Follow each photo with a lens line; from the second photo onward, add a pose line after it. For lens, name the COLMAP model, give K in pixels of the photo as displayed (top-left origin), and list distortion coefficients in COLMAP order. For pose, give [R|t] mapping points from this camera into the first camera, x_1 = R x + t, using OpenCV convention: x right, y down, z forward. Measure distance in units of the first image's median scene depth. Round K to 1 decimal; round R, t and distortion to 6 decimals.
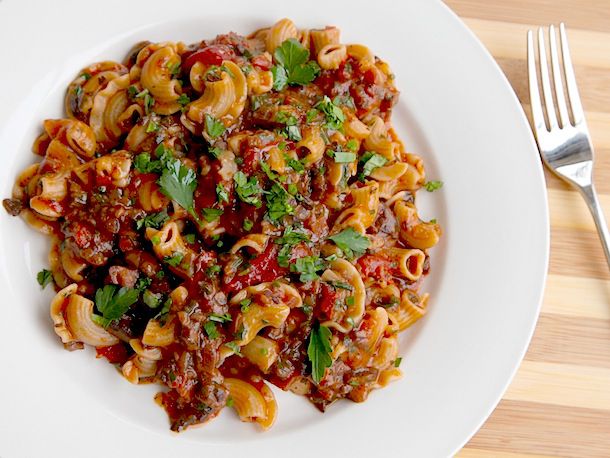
lens RADIAL K [[798.8, 0, 305.0], [0, 798.8, 229.0], [0, 0, 1]] dist [0.032351, 0.063869]
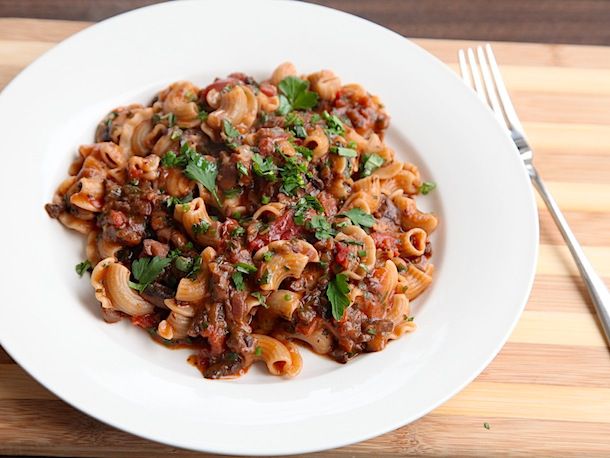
lens RADIAL K [[798.8, 0, 305.0], [0, 798.8, 229.0], [0, 0, 1]] dist [0.032351, 0.063869]
pose [[0.997952, -0.062827, 0.012026, -0.031948], [0.063906, 0.970974, -0.230488, 0.292731], [0.002804, 0.230785, 0.973001, -0.081849]]
